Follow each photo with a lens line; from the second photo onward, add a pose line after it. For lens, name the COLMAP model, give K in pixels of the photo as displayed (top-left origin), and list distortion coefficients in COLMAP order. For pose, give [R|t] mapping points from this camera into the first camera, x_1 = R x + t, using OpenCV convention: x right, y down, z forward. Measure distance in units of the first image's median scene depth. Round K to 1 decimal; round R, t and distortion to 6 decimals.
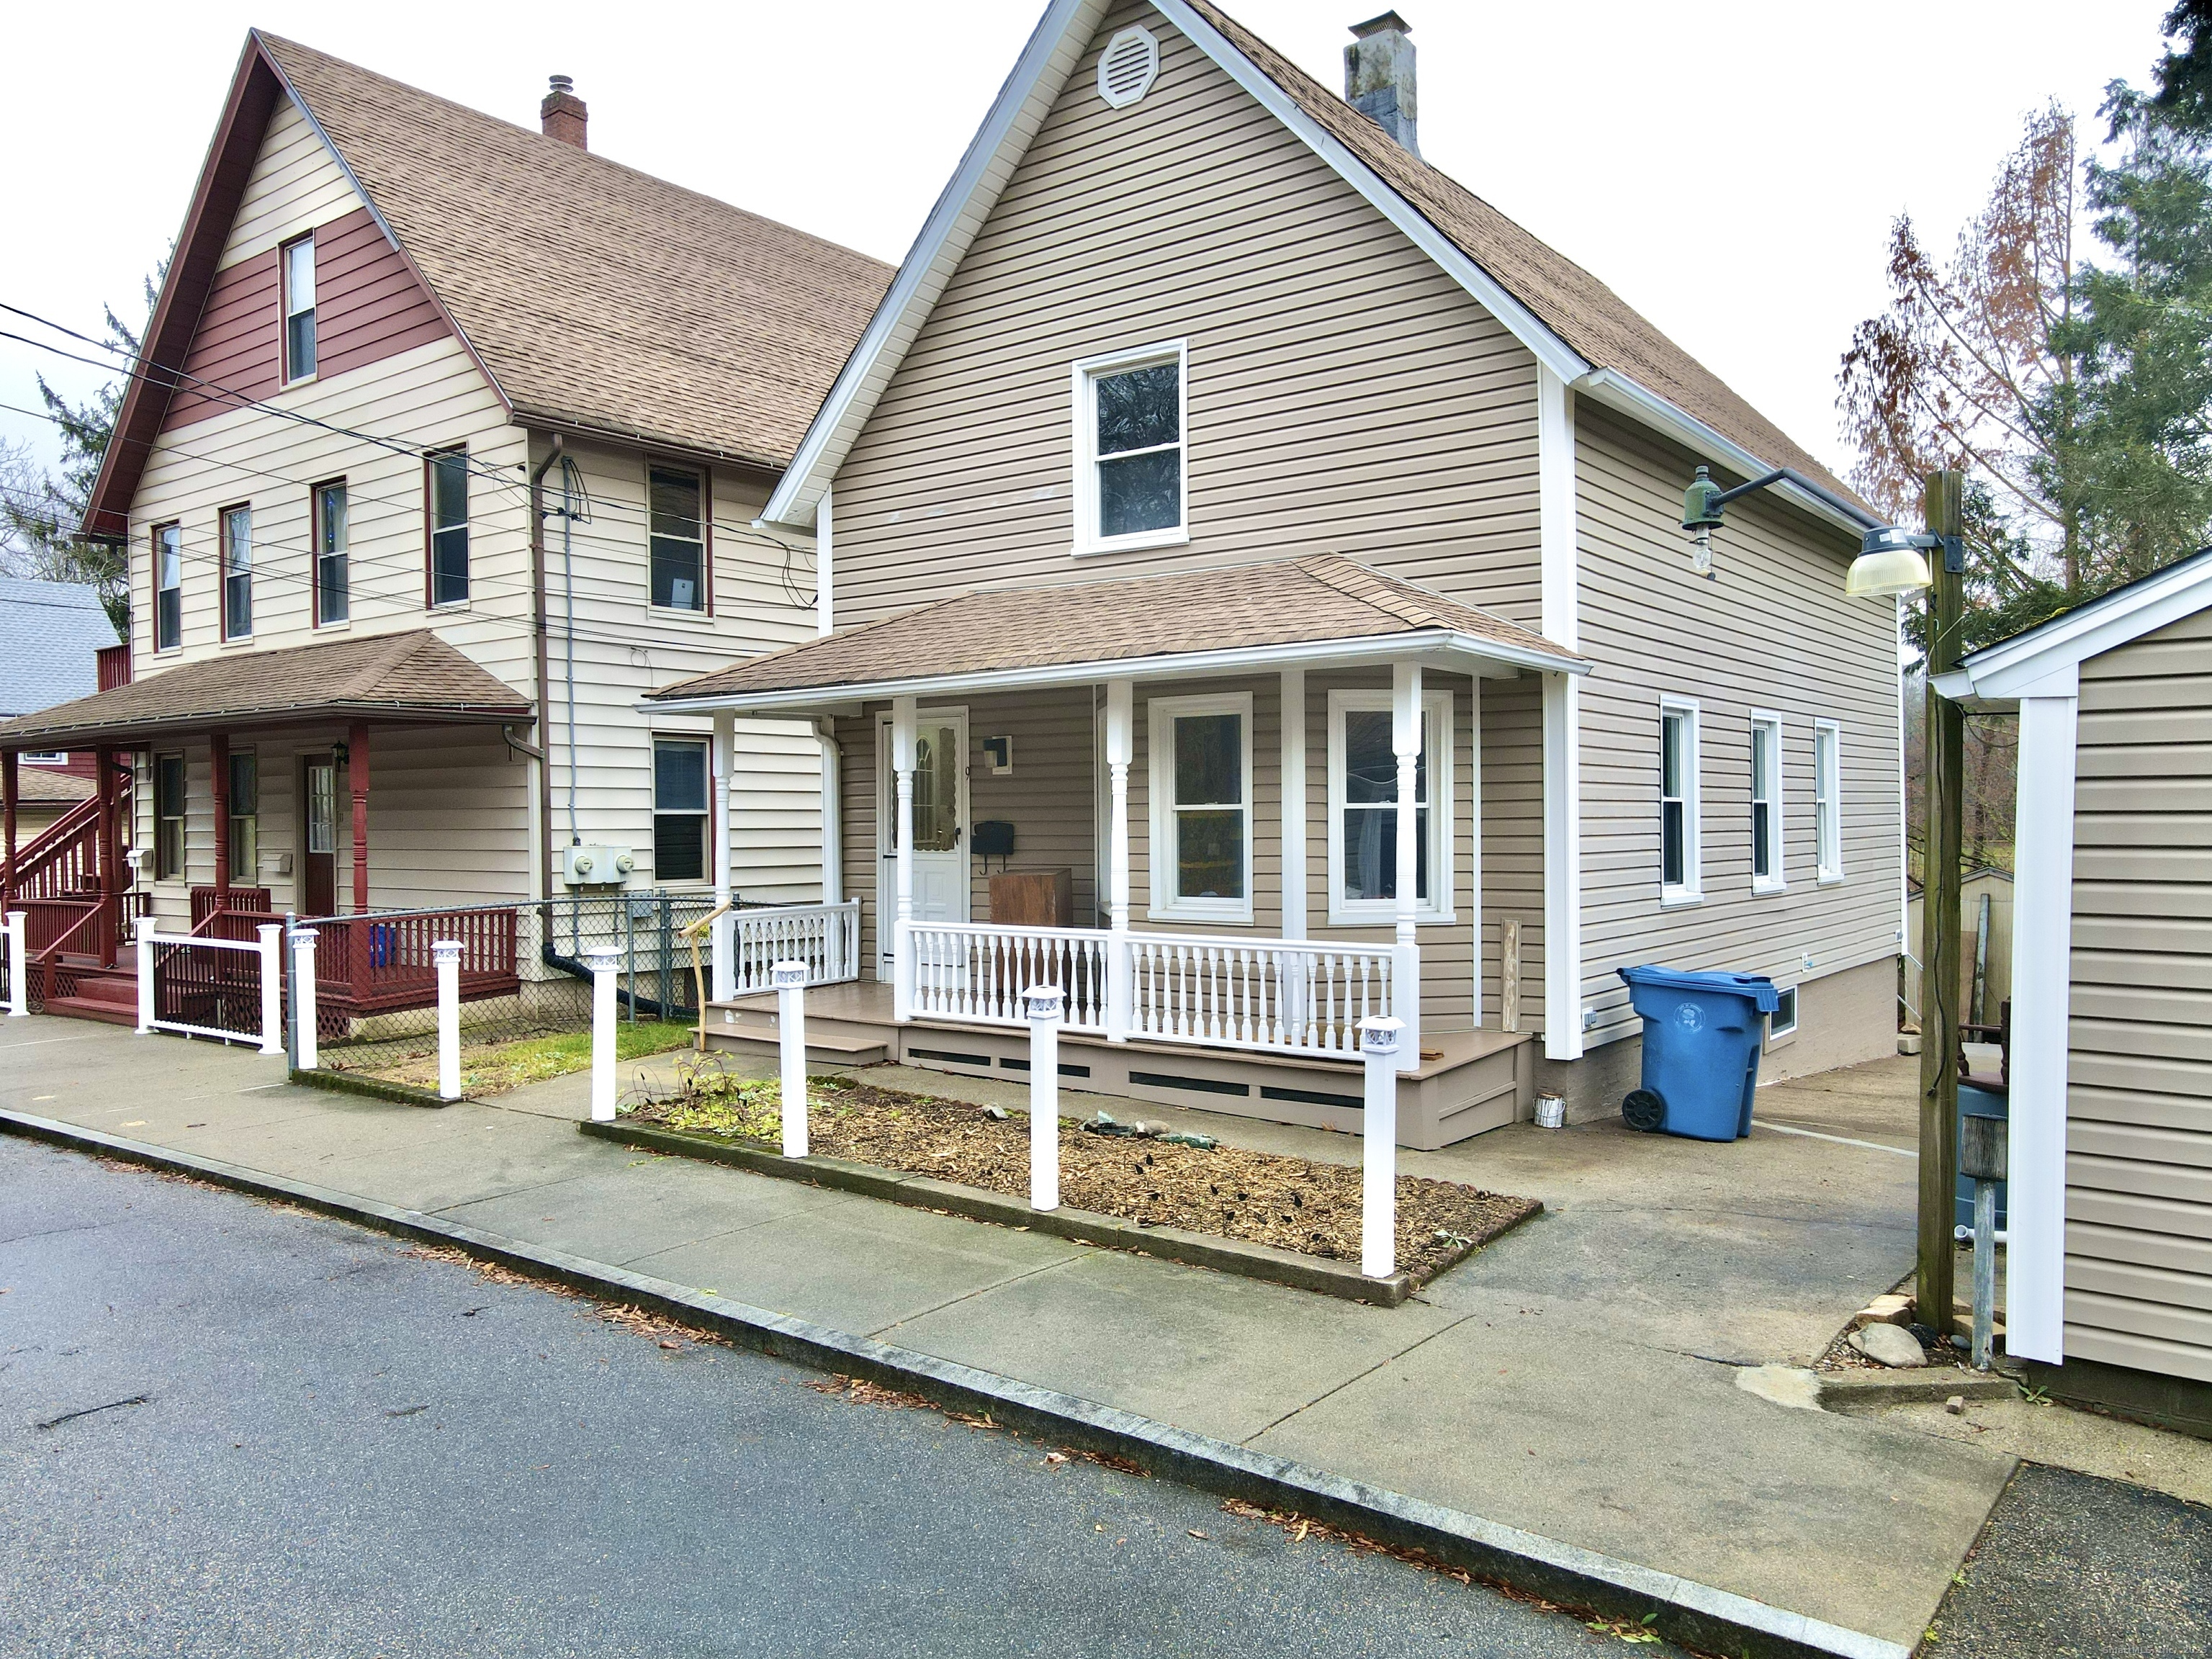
lens RADIAL K [[1615.1, 0, 1103.5], [0, 1615.1, 840.6], [0, 0, 1]] dist [0.000523, 0.026295]
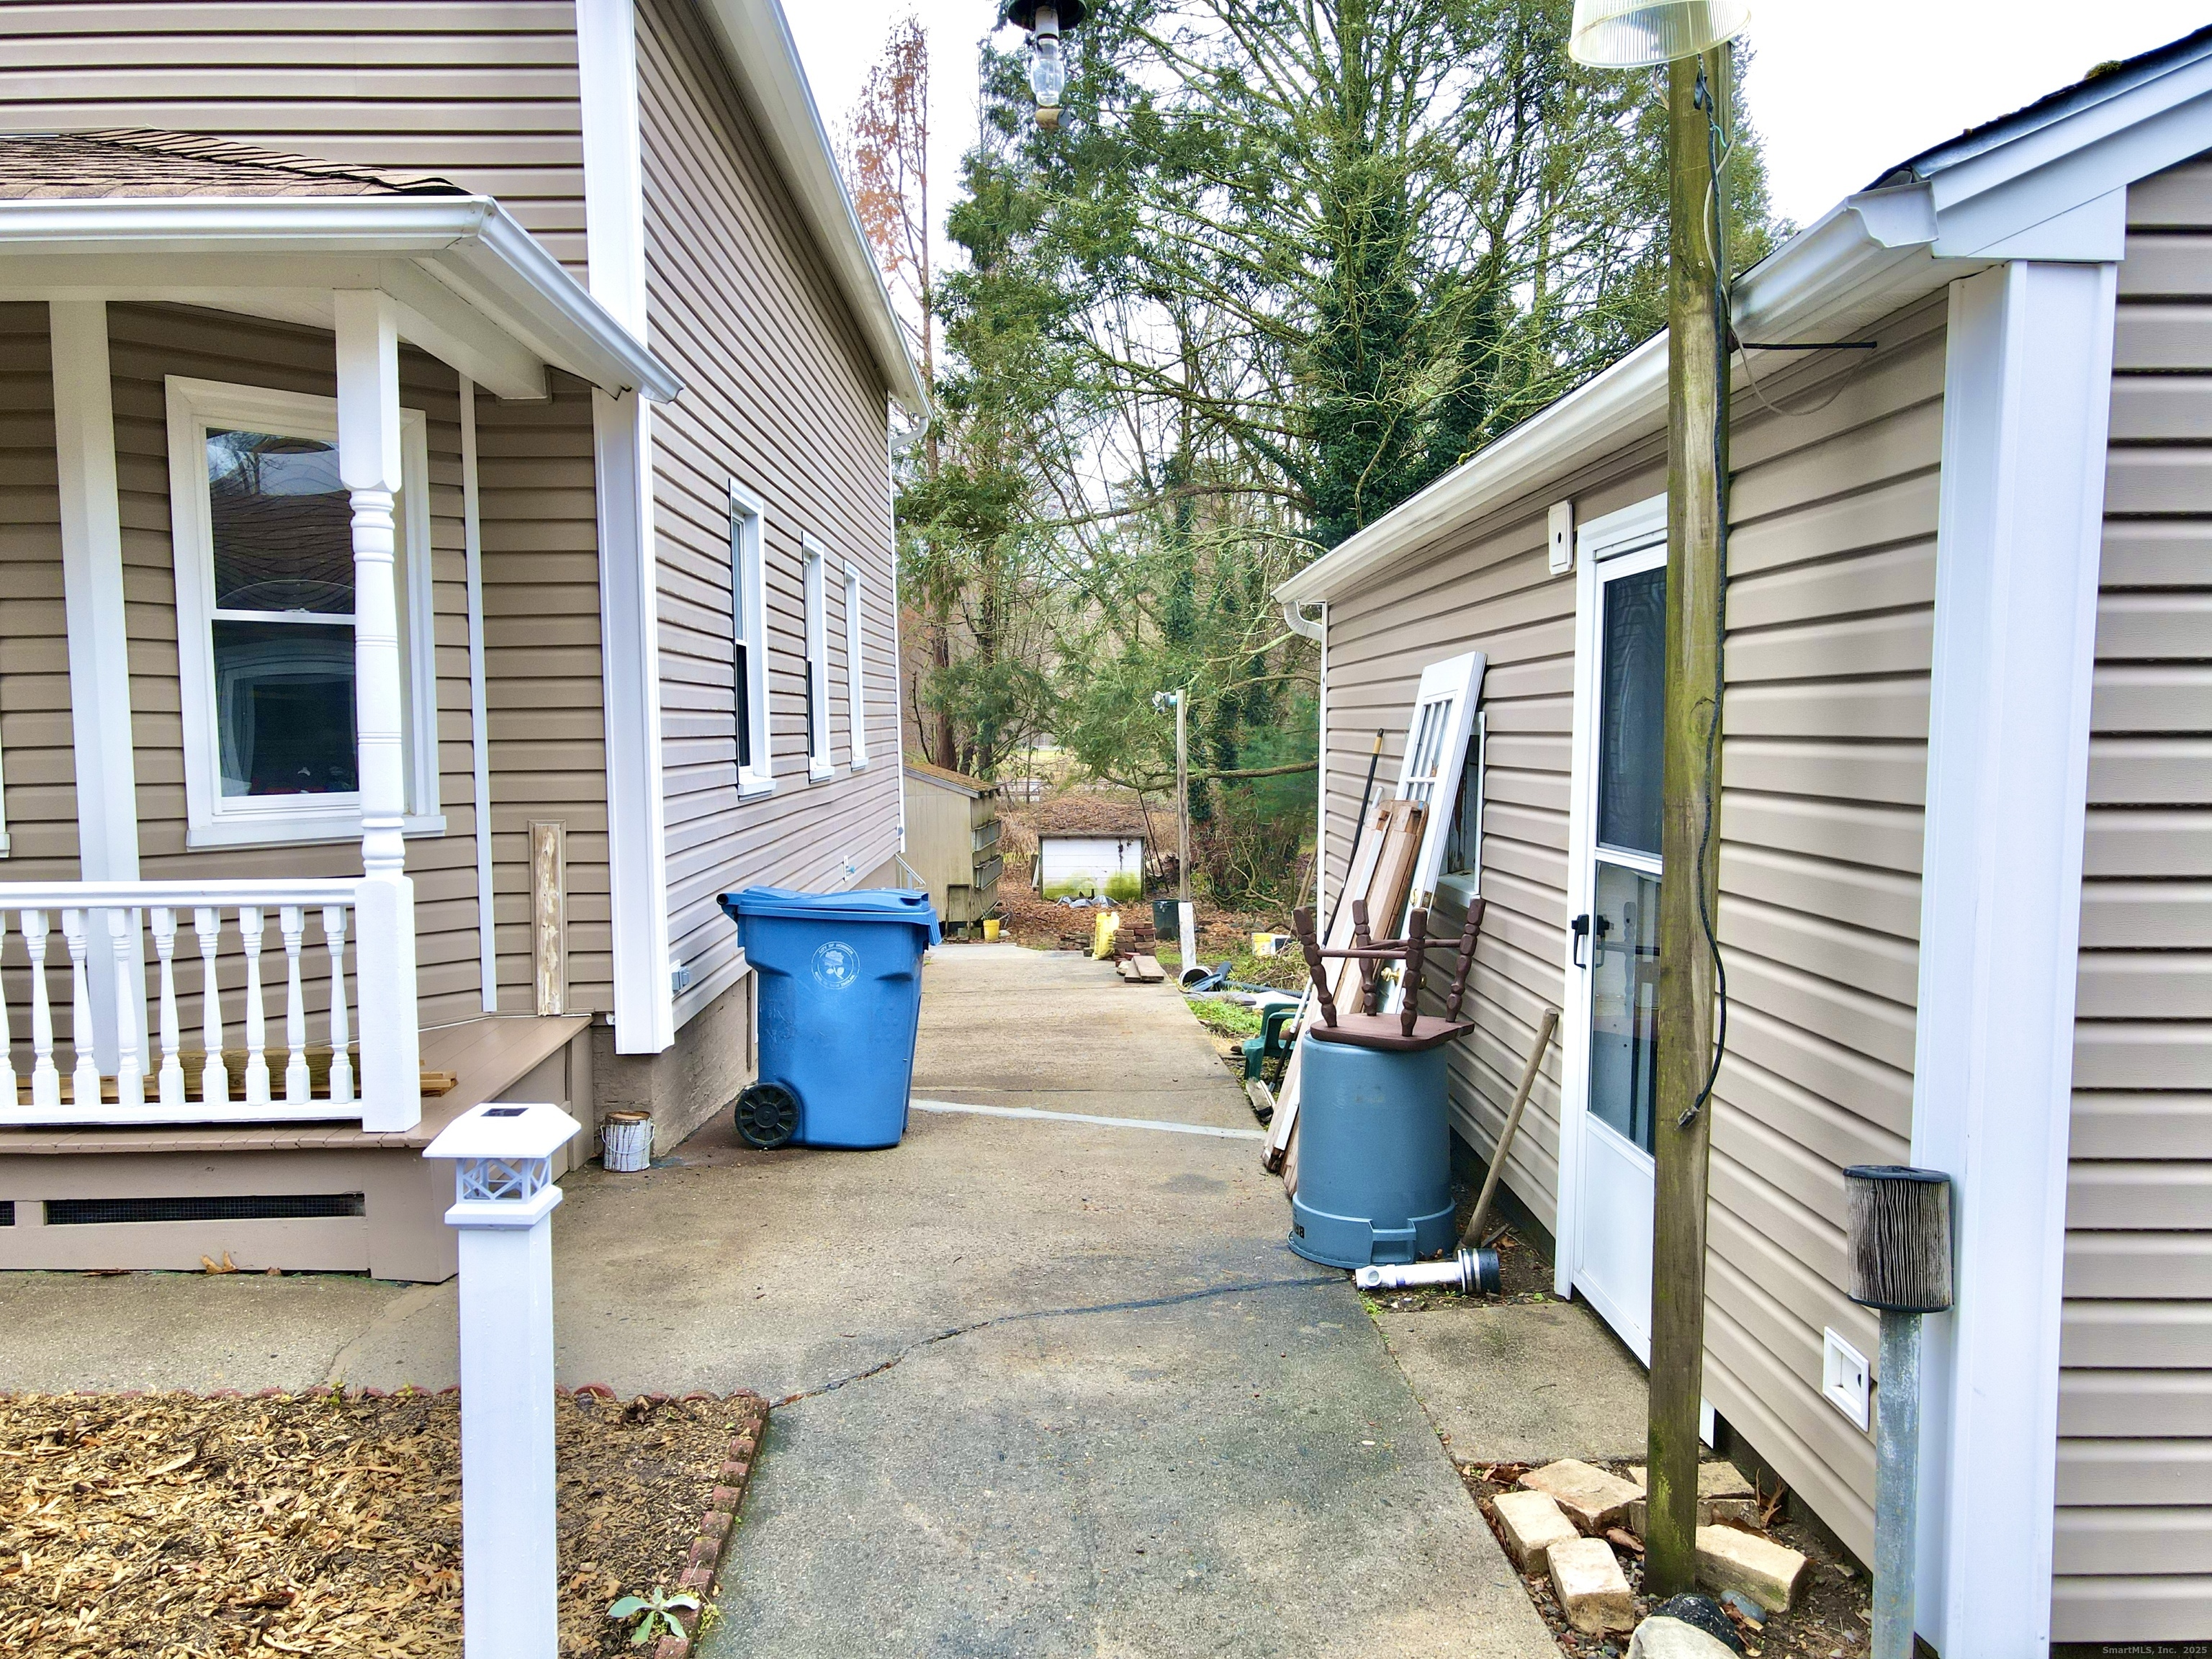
lens RADIAL K [[1624.2, 0, 1103.2], [0, 1624.2, 836.0], [0, 0, 1]] dist [-0.001805, 0.027833]
pose [[0.773383, -0.043561, 0.632441, 0.037055], [0.010732, 0.998393, 0.055642, 0.022662], [-0.633849, -0.036245, 0.772607, 0.410262]]
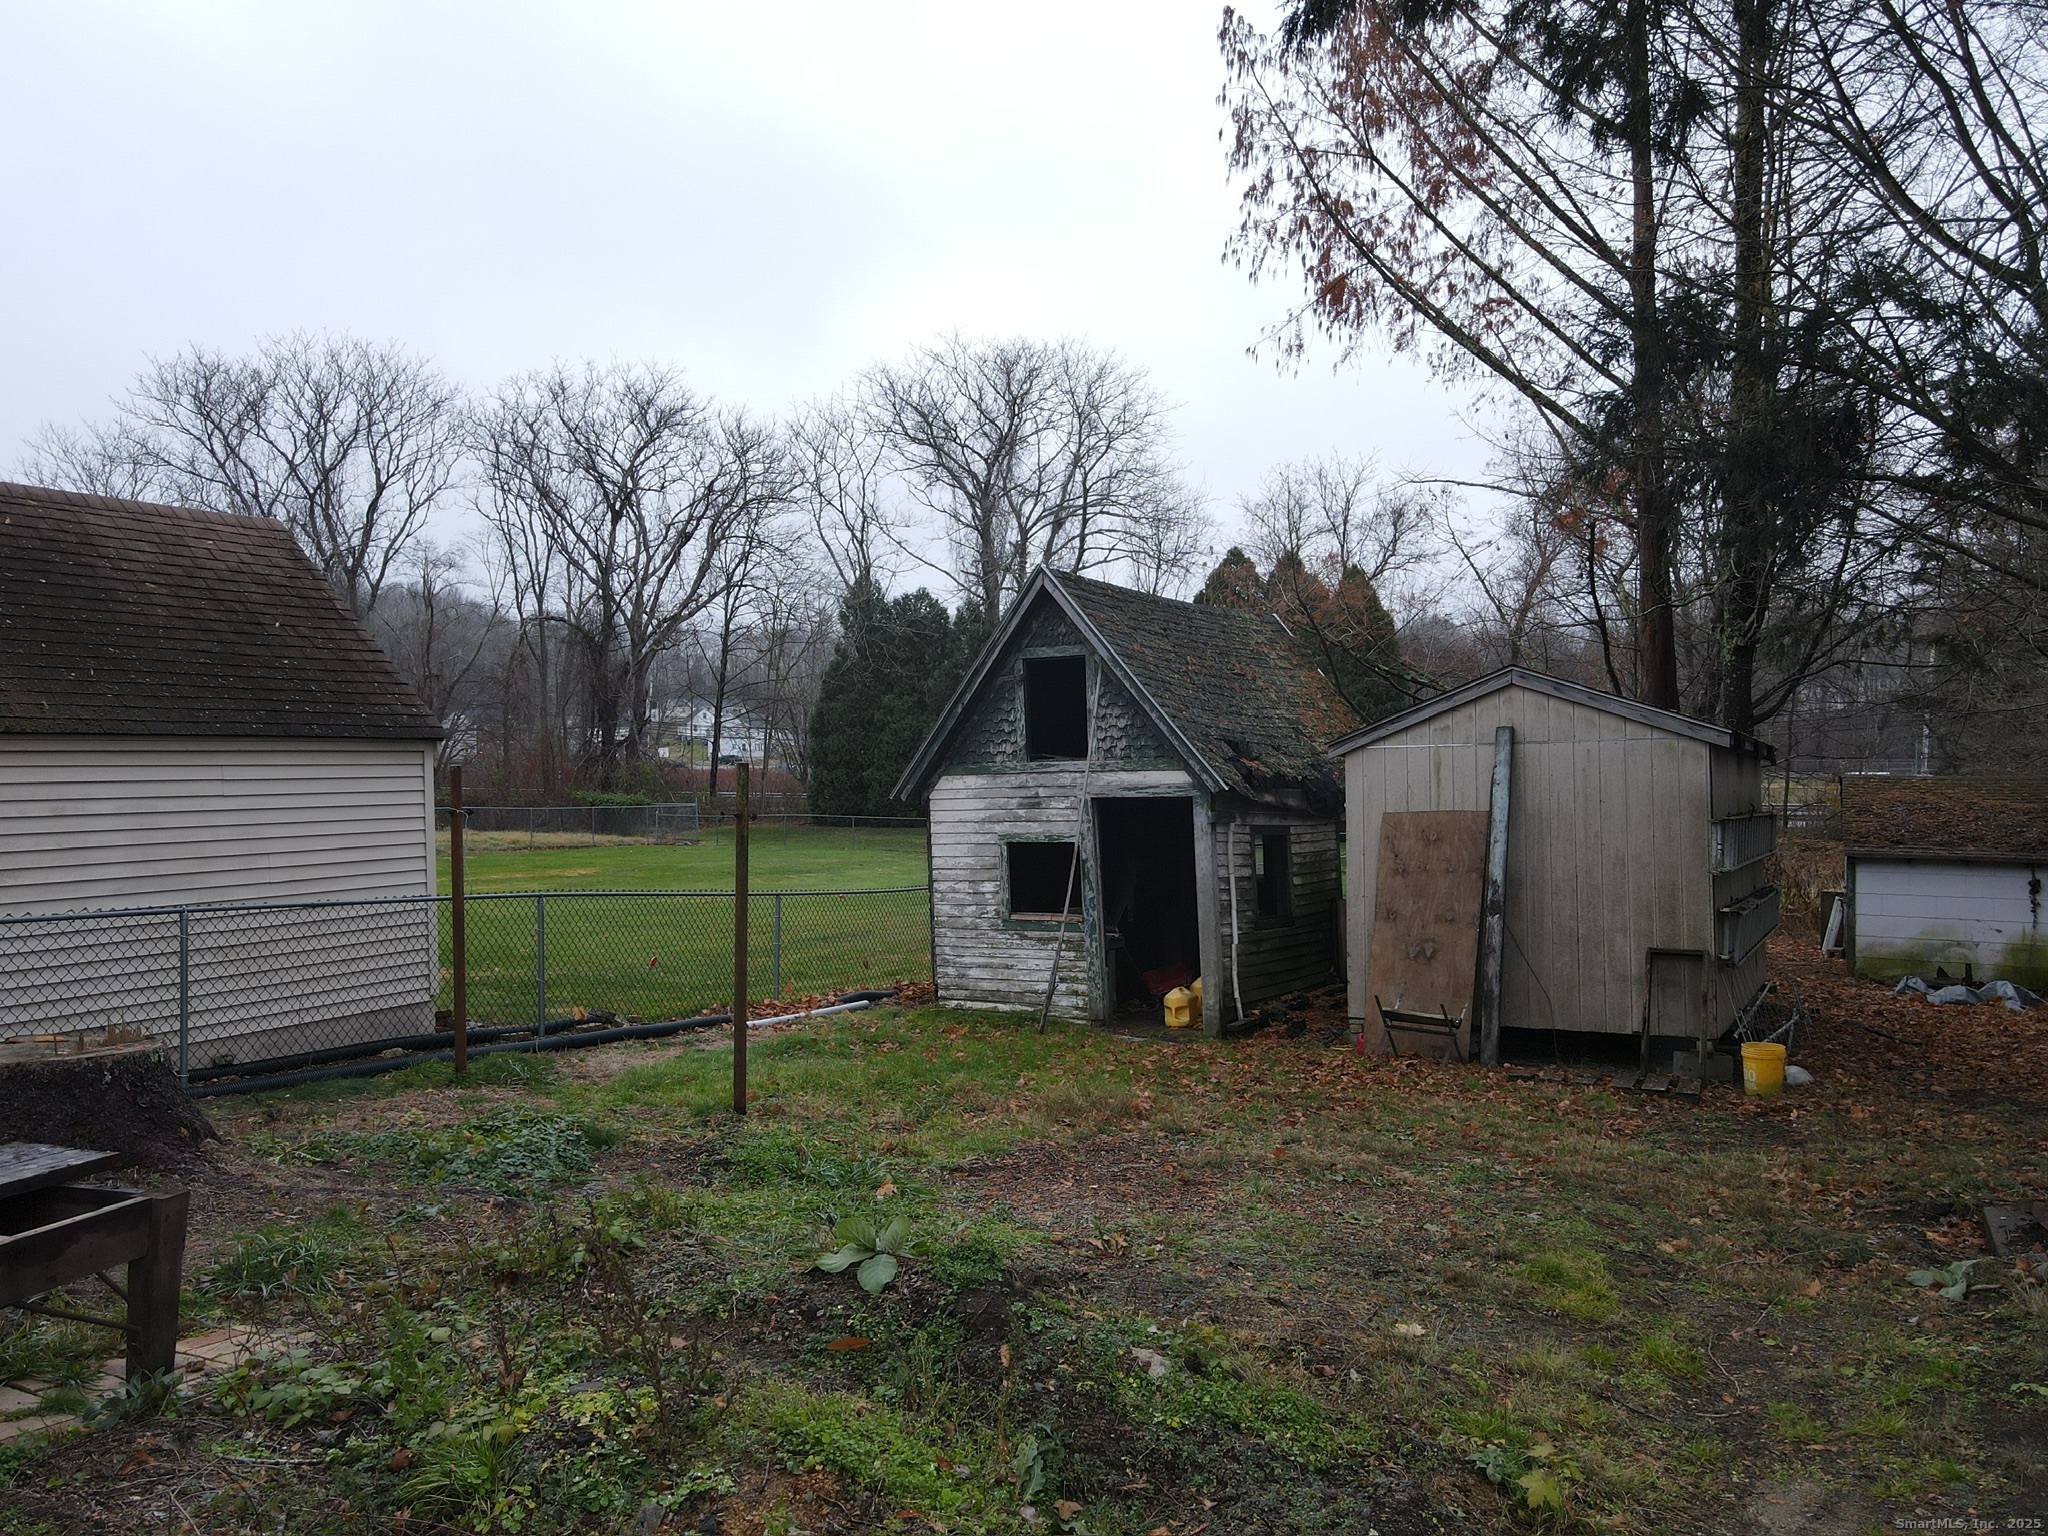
lens RADIAL K [[1495.3, 0, 1021.7], [0, 1495.3, 778.3], [0, 0, 1]] dist [0.000523, 0.026295]
pose [[0.984462, 0.001358, 0.175595, 1.000002], [-0.001181, 0.999999, -0.001111, 0.141666], [-0.175596, 0.000886, 0.984462, 1.810666]]
